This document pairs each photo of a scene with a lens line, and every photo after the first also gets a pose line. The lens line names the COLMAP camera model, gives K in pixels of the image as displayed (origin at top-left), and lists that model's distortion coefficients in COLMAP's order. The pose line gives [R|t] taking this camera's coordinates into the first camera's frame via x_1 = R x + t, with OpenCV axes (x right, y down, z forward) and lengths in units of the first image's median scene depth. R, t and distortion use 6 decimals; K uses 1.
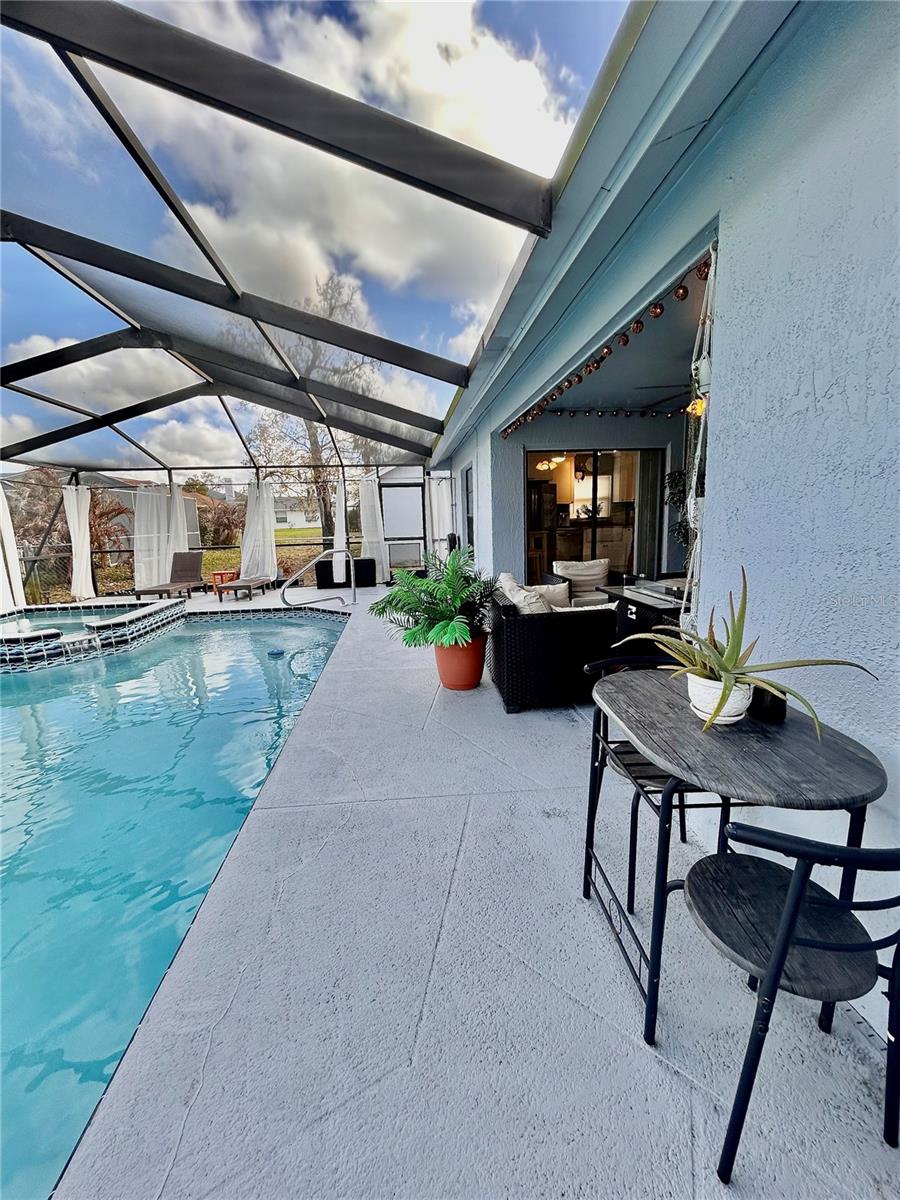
lens RADIAL K [[481.3, 0, 450.0], [0, 481.3, 600.0], [0, 0, 1]] dist [-0.001497, 0.005152]
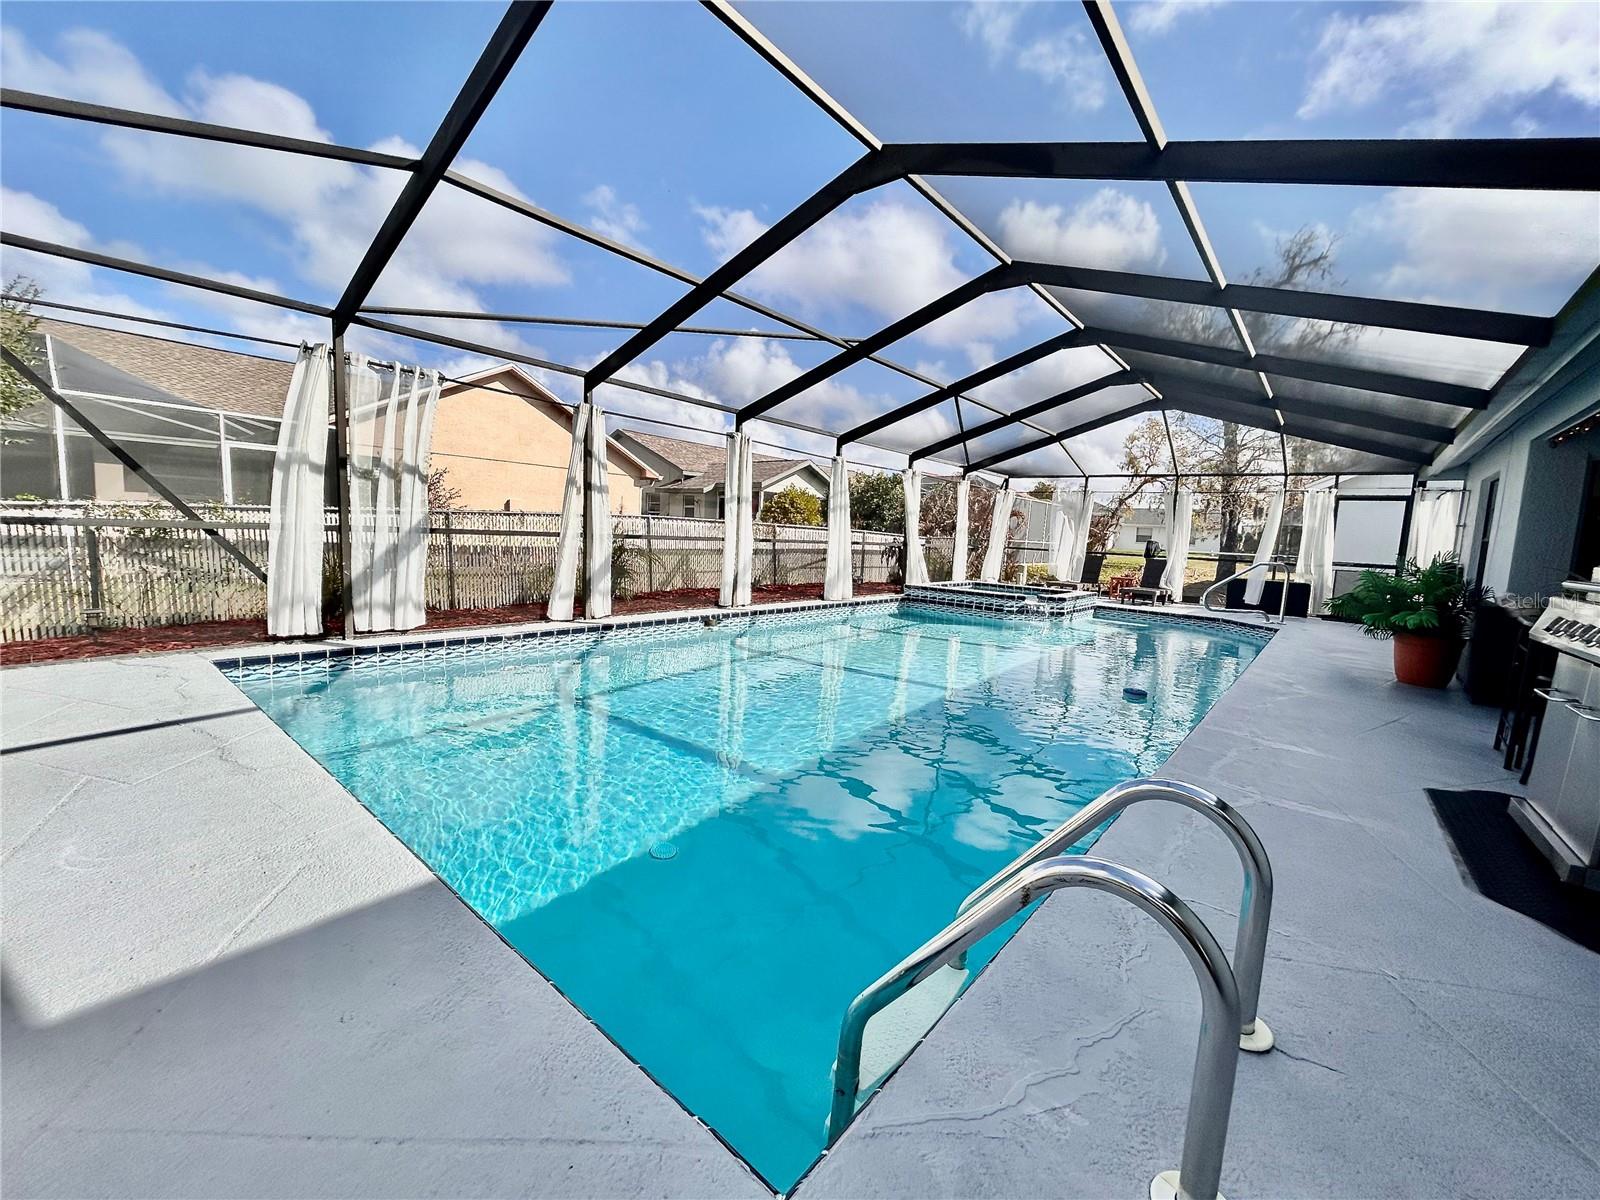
lens RADIAL K [[641.7, 0, 800.0], [0, 641.7, 600.0], [0, 0, 1]] dist [-0.001497, 0.005152]
pose [[0.691475, 0.140227, -0.708660, 0.025267], [-0.187922, 0.982123, 0.010974, 0.105945], [0.697530, 0.125584, 0.705465, -0.444279]]
